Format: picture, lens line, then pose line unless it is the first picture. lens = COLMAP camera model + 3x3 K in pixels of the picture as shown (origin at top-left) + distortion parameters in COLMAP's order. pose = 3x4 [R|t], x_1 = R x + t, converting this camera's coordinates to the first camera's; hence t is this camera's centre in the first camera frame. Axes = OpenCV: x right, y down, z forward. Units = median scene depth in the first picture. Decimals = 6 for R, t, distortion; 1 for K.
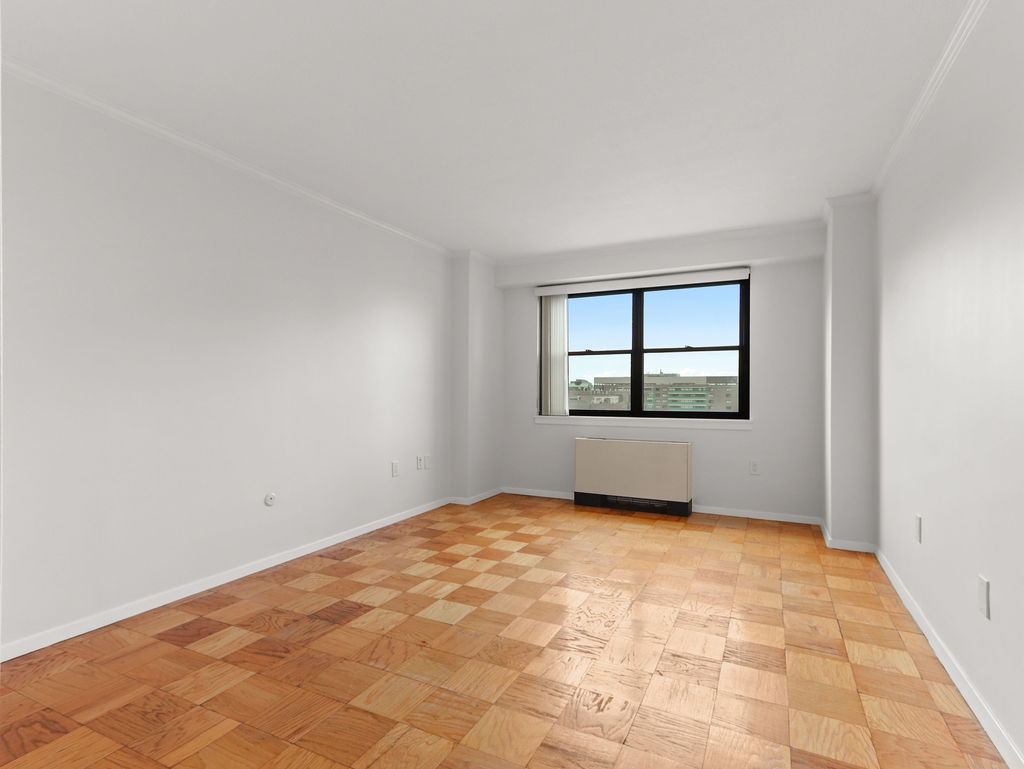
lens RADIAL K [[541.2, 0, 503.7], [0, 541.2, 378.5], [0, 0, 1]] dist [0.032958, -0.000529]
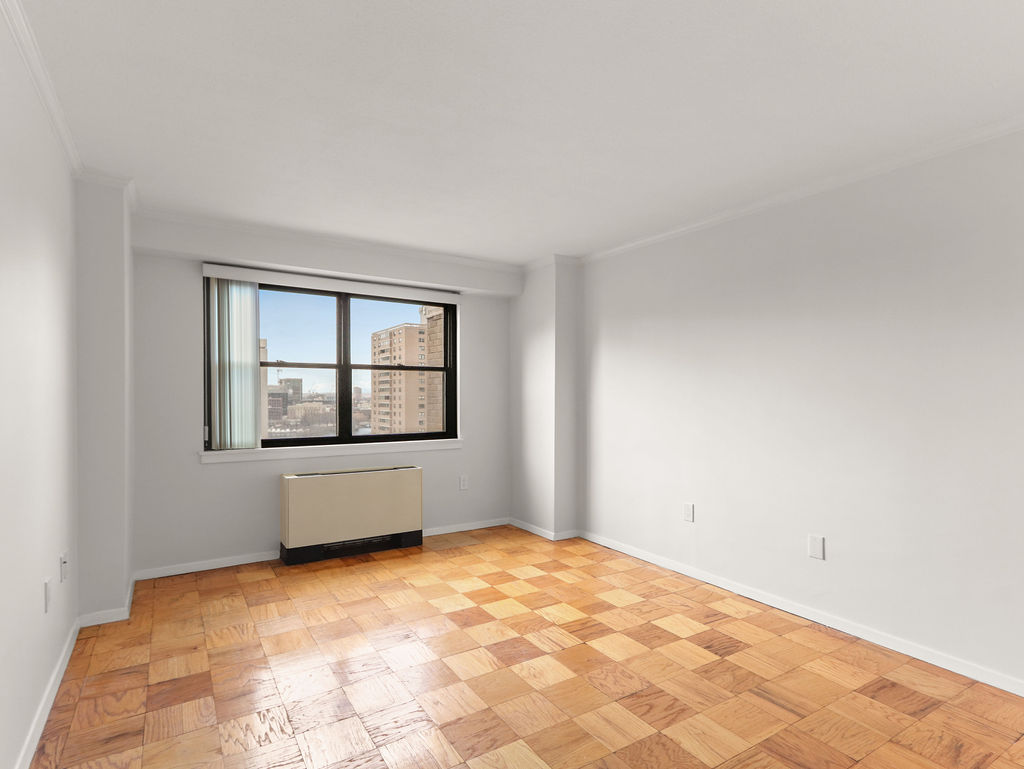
lens RADIAL K [[541.2, 0, 514.3], [0, 541.2, 387.6], [0, 0, 1]] dist [0.032958, -0.000529]
pose [[0.504354, 0.010963, 0.863428, -0.363634], [-0.022829, 0.999739, 0.000641, -0.023475], [-0.863195, -0.020034, 0.504473, 0.344513]]
